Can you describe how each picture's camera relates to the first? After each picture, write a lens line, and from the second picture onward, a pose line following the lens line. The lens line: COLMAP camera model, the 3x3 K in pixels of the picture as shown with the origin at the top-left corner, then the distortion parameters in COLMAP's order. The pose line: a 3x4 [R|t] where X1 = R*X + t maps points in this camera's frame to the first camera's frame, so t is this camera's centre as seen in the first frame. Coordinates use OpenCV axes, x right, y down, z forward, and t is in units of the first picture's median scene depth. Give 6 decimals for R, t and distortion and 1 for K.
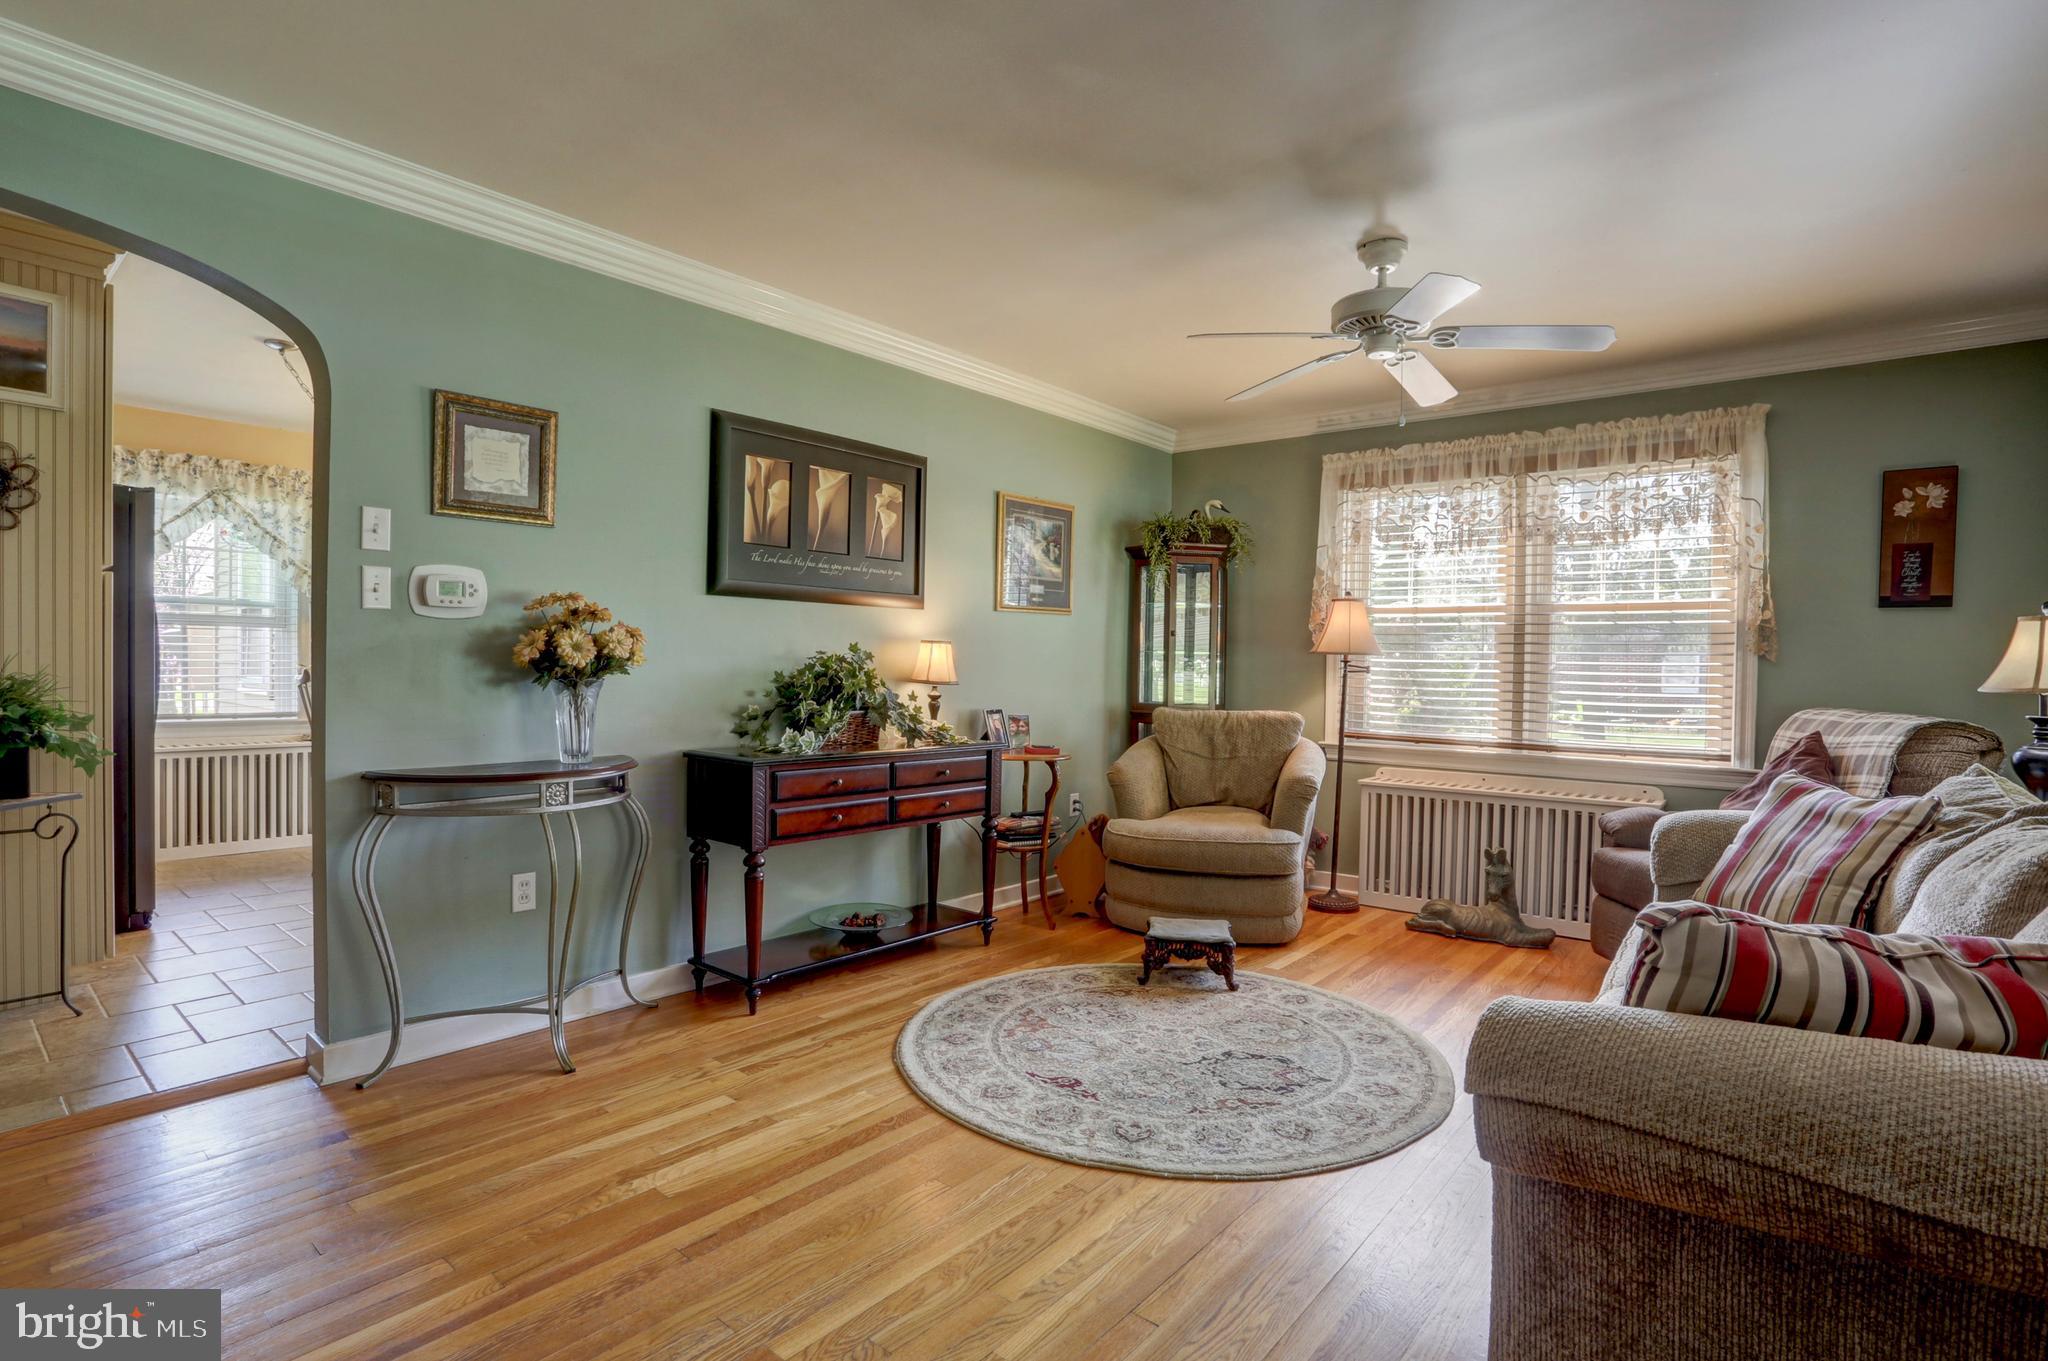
lens RADIAL K [[1001.9, 0, 1024.2], [0, 1001.9, 685.3], [0, 0, 1]] dist [-0.050505, 0.008352]
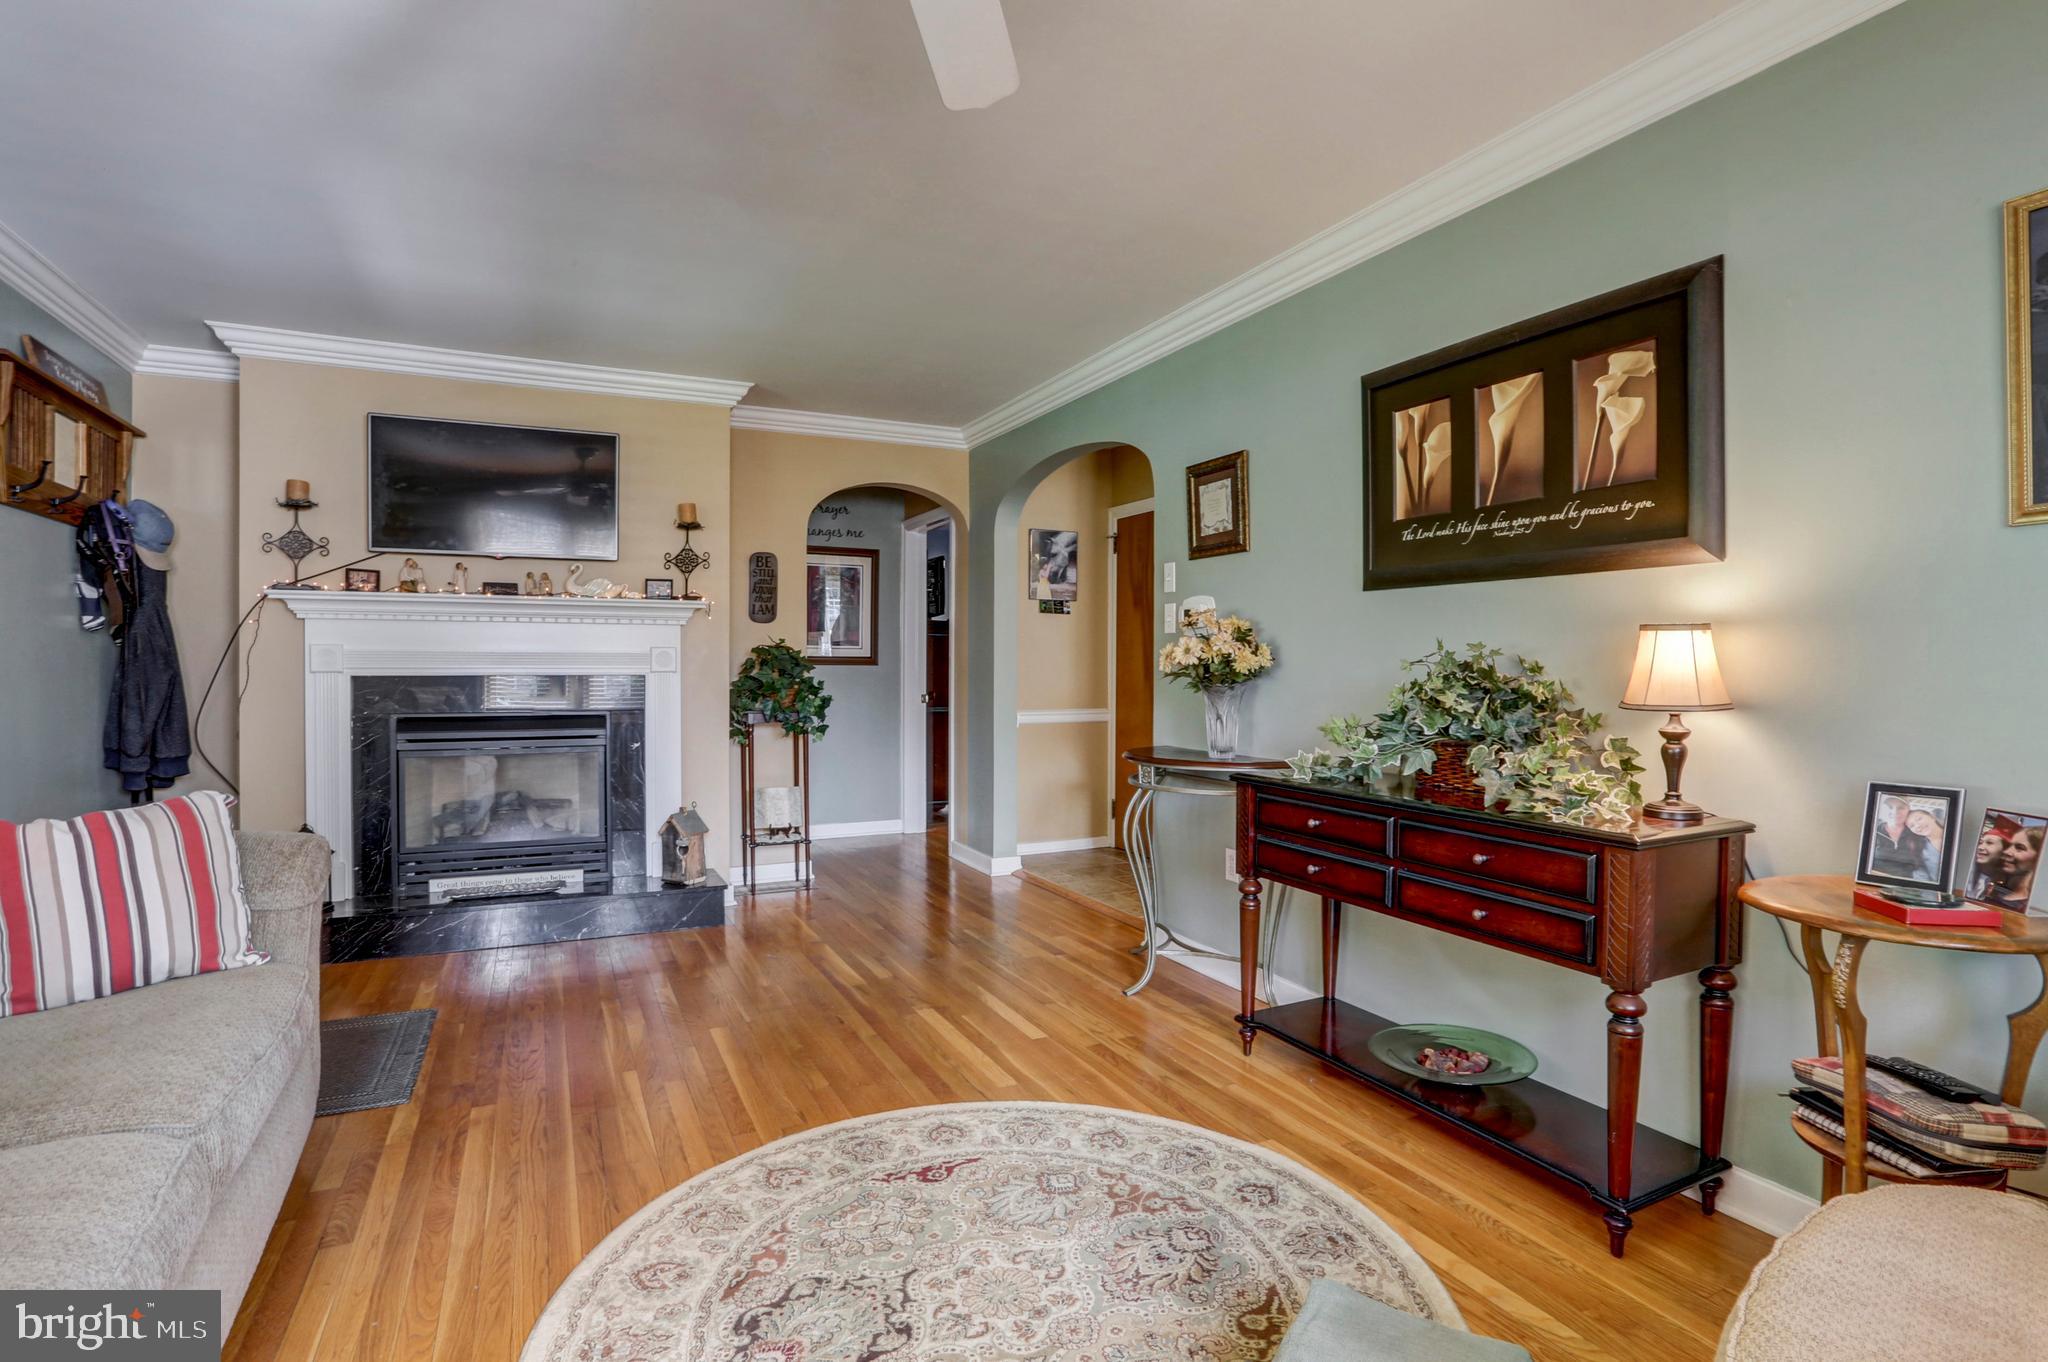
lens RADIAL K [[1001.9, 0, 1029.0], [0, 1001.9, 679.6], [0, 0, 1]] dist [-0.050505, 0.008352]
pose [[-0.401965, -0.004333, -0.915645, 0.576379], [-0.031120, 0.999476, 0.008932, -0.012483], [0.915126, 0.032085, -0.401890, 1.054999]]
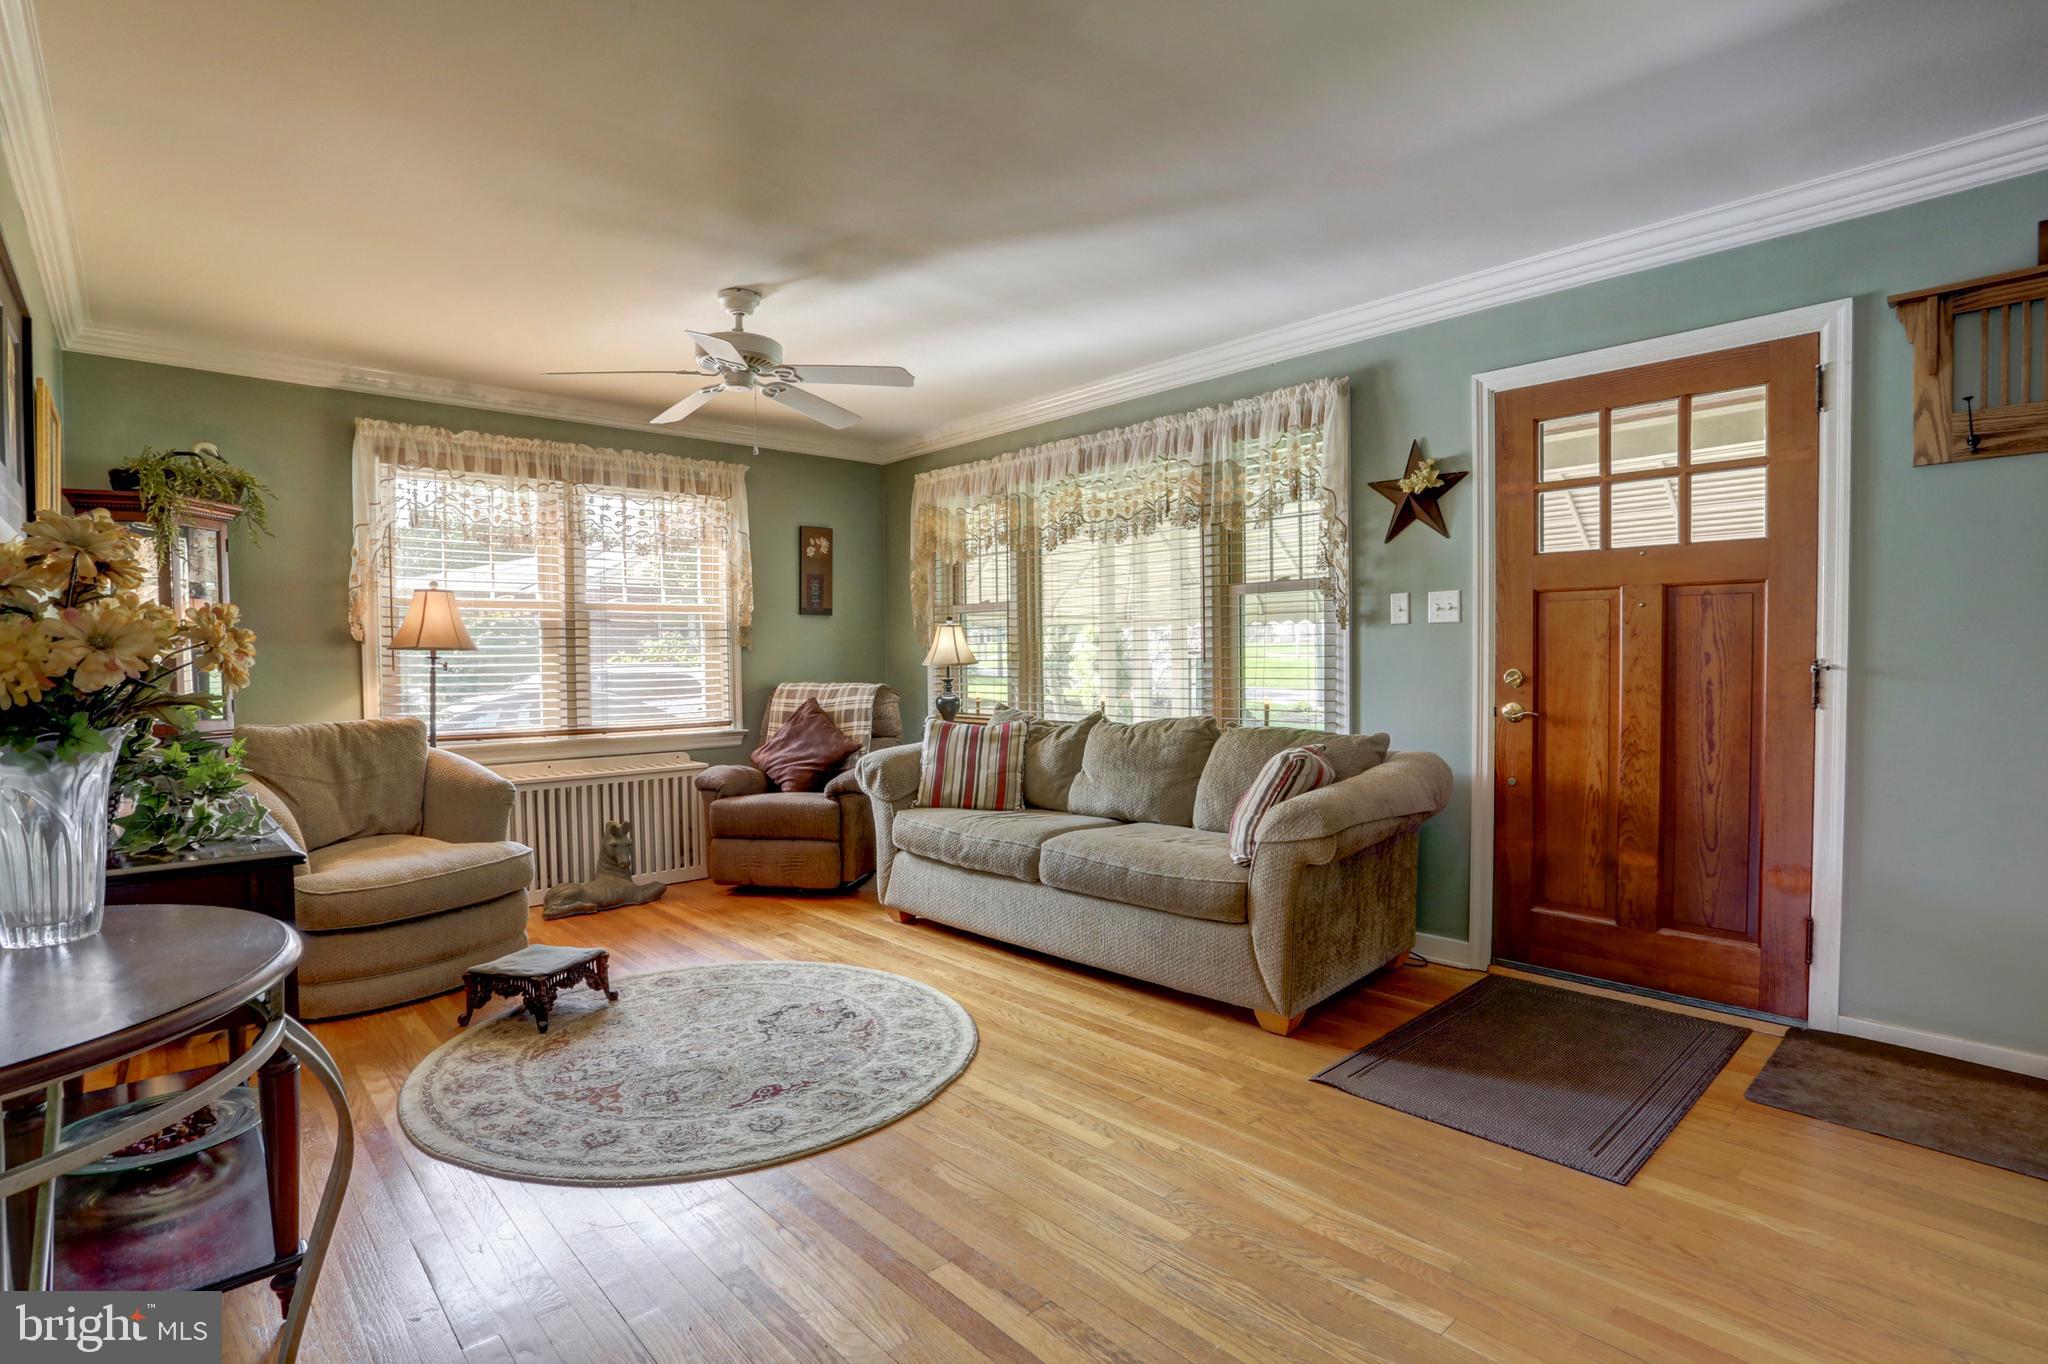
lens RADIAL K [[1001.9, 0, 1012.8], [0, 1001.9, 687.9], [0, 0, 1]] dist [-0.050505, 0.008352]
pose [[0.140352, -0.046578, 0.989005, -0.657388], [0.035817, 0.998478, 0.041942, -0.020177], [-0.989454, 0.029537, 0.141807, 0.468352]]
